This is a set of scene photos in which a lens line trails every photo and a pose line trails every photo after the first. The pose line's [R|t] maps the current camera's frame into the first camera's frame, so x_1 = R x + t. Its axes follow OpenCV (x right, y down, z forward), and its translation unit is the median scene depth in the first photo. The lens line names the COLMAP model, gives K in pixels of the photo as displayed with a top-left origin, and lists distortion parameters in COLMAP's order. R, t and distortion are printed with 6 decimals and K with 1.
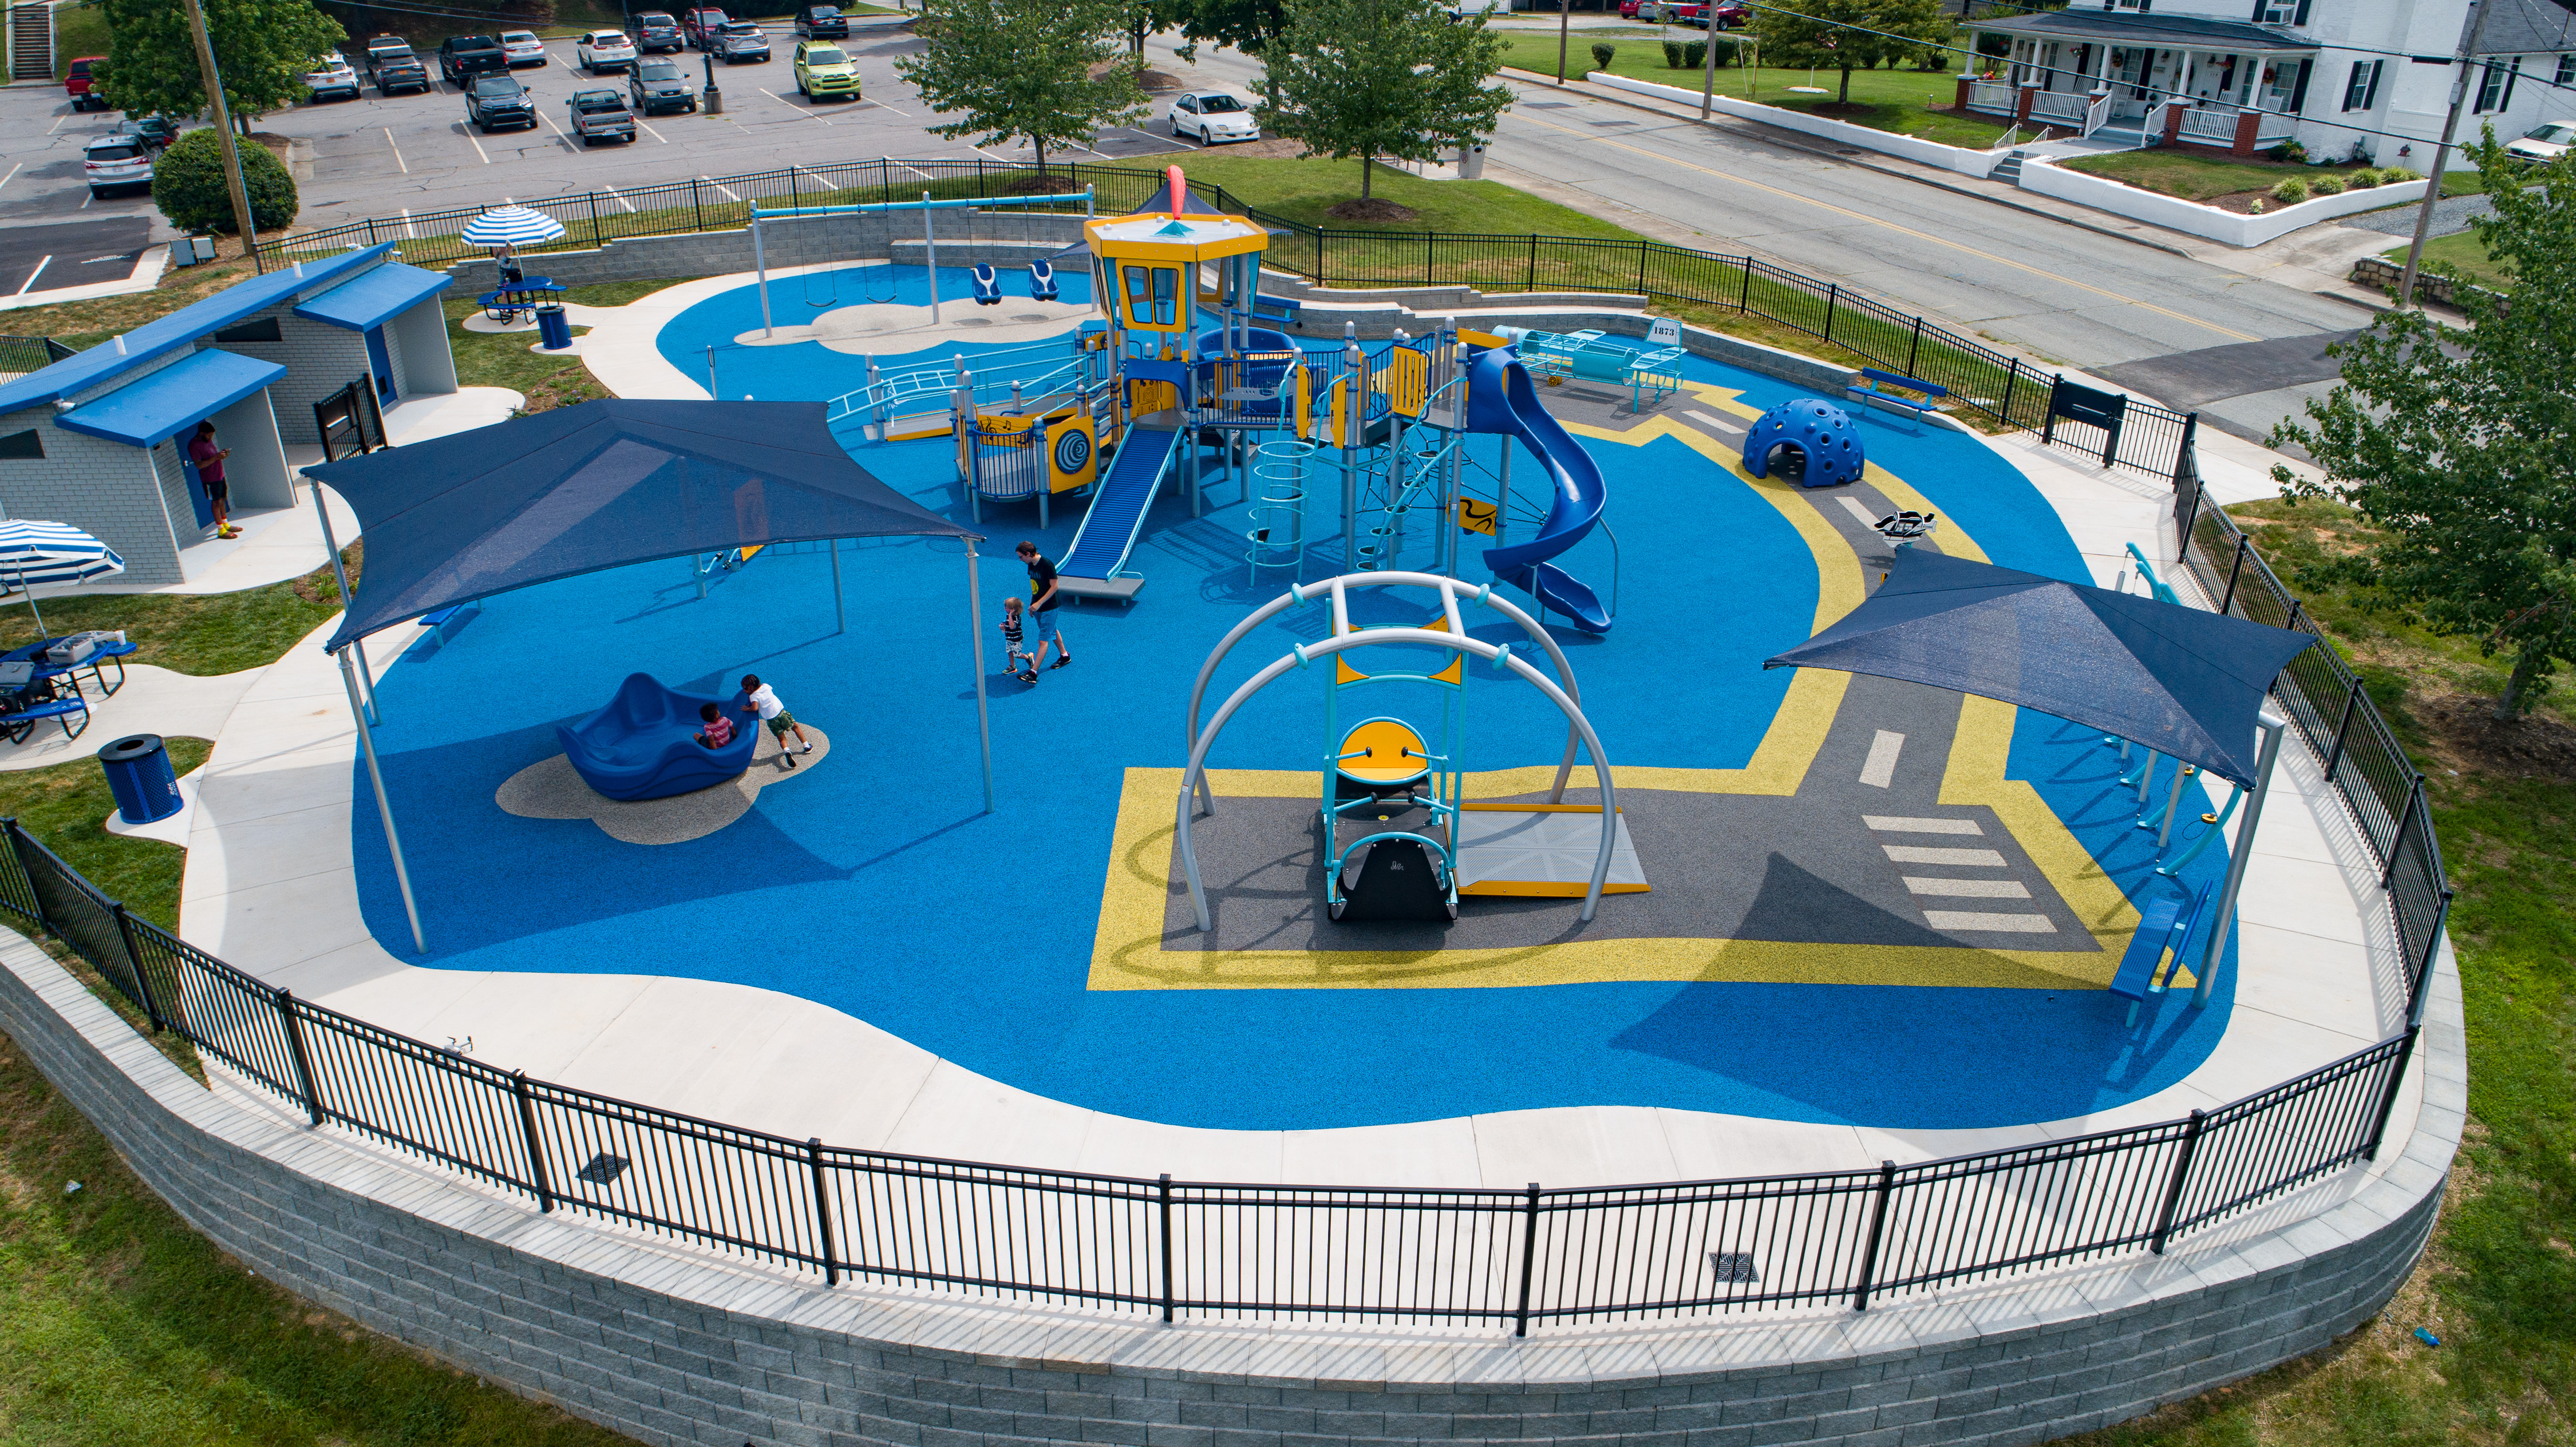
lens RADIAL K [[1728.9, 0, 1290.7], [0, 1728.9, 724.5], [0, 0, 1]] dist [-0.017882, 0.011188]
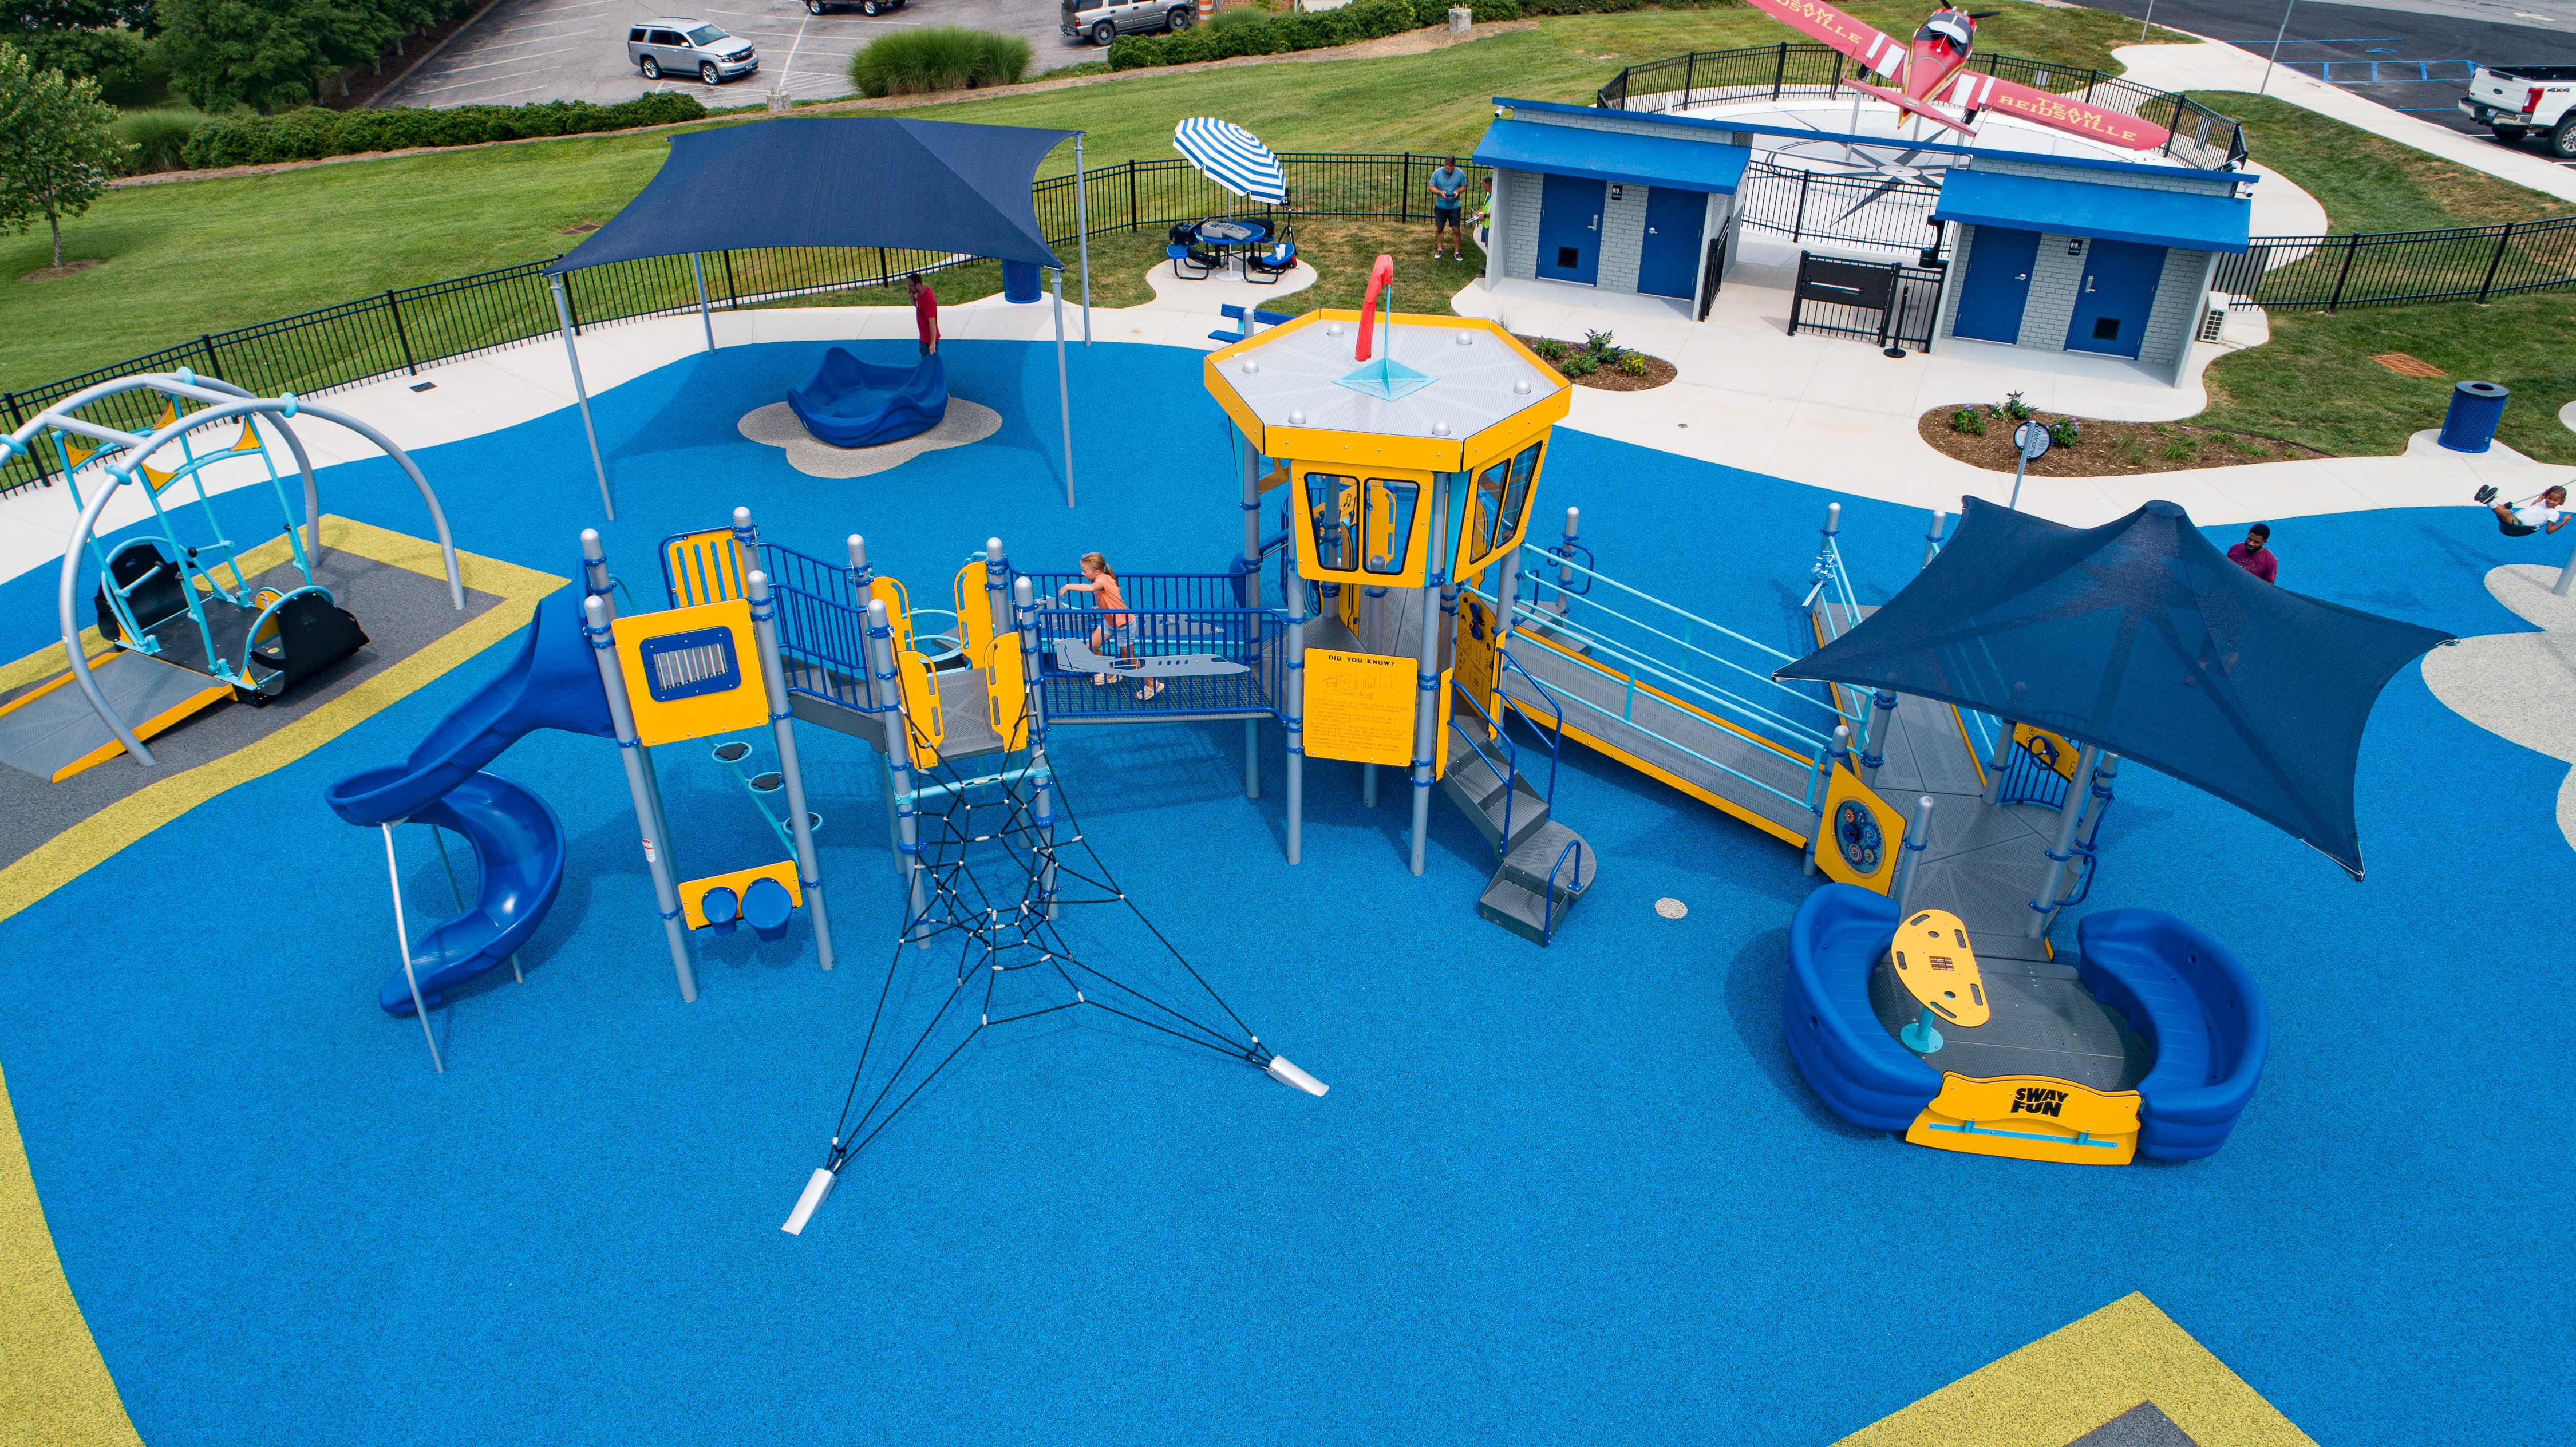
lens RADIAL K [[1728.9, 0, 1290.7], [0, 1728.9, 724.5], [0, 0, 1]] dist [-0.017882, 0.011188]
pose [[-0.437577, 0.484732, -0.757338, 0.364744], [-0.396909, 0.651634, 0.646403, -0.507103], [0.806839, 0.583446, -0.092746, 1.016153]]
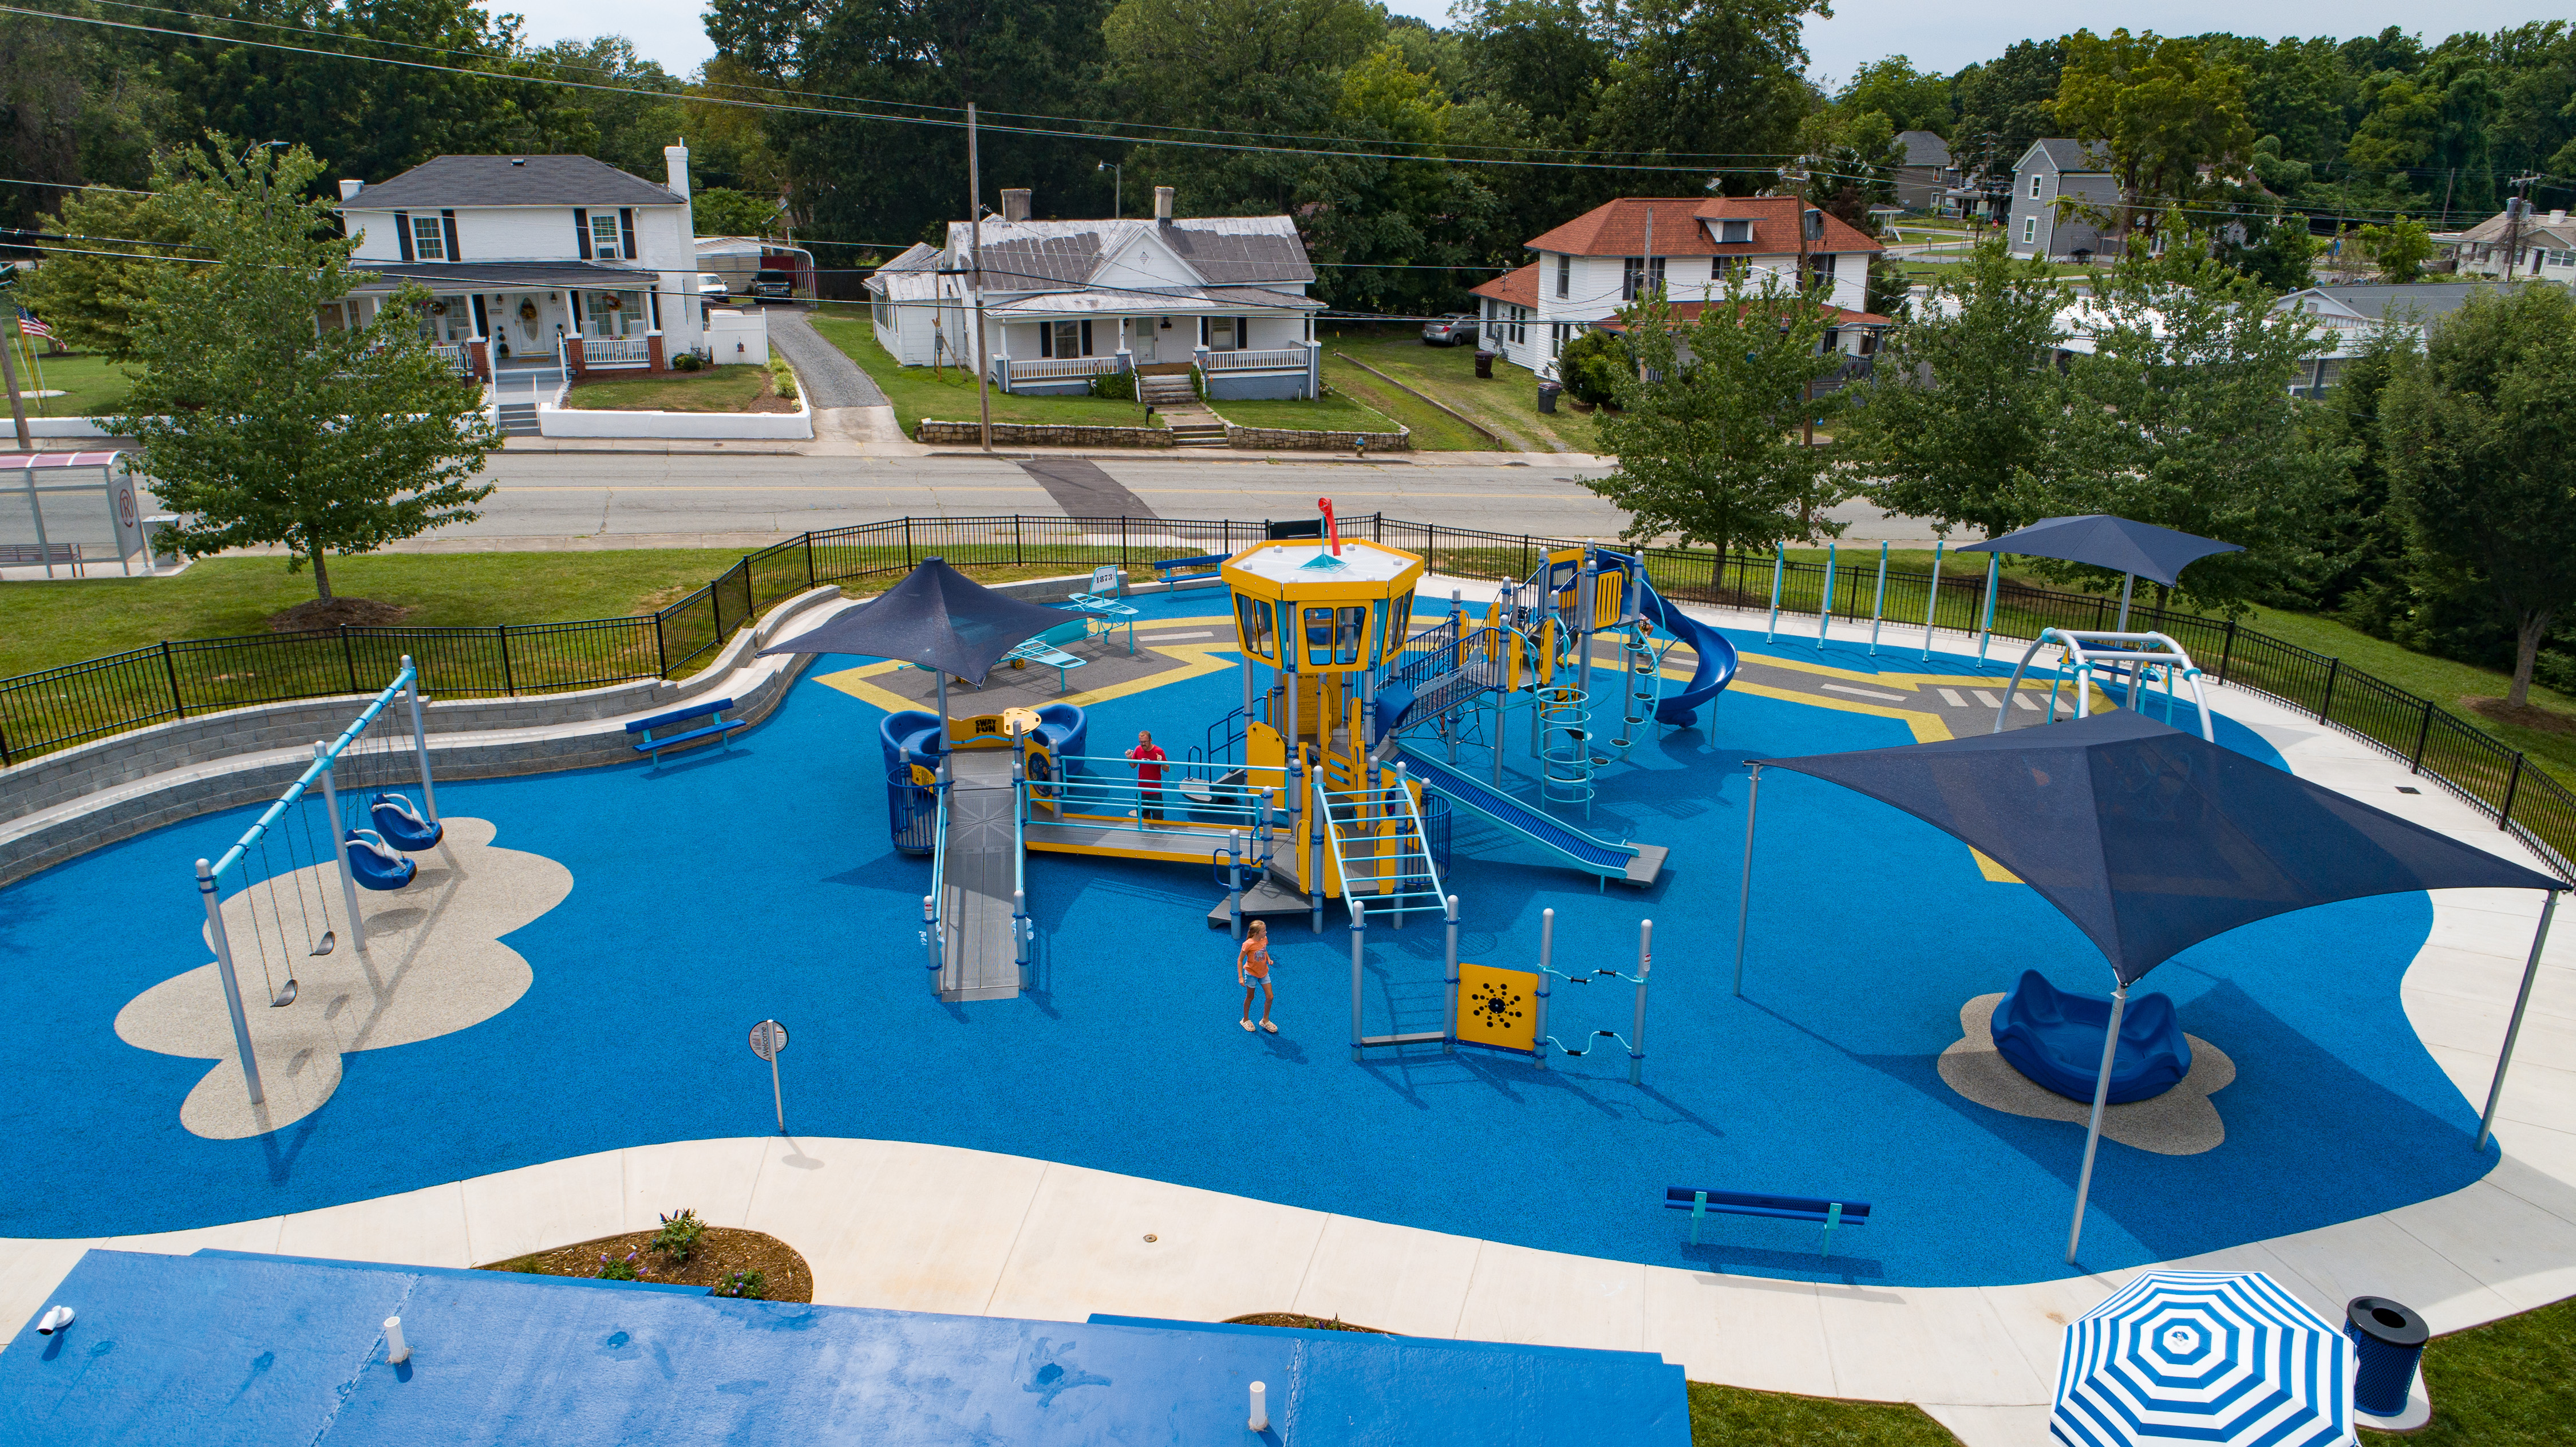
lens RADIAL K [[1728.9, 0, 1290.7], [0, 1728.9, 724.5], [0, 0, 1]] dist [-0.017882, 0.011188]
pose [[0.158921, -0.337776, 0.927713, -0.910113], [0.428140, 0.870283, 0.243523, -0.417672], [-0.889629, 0.358490, 0.282922, 0.729851]]
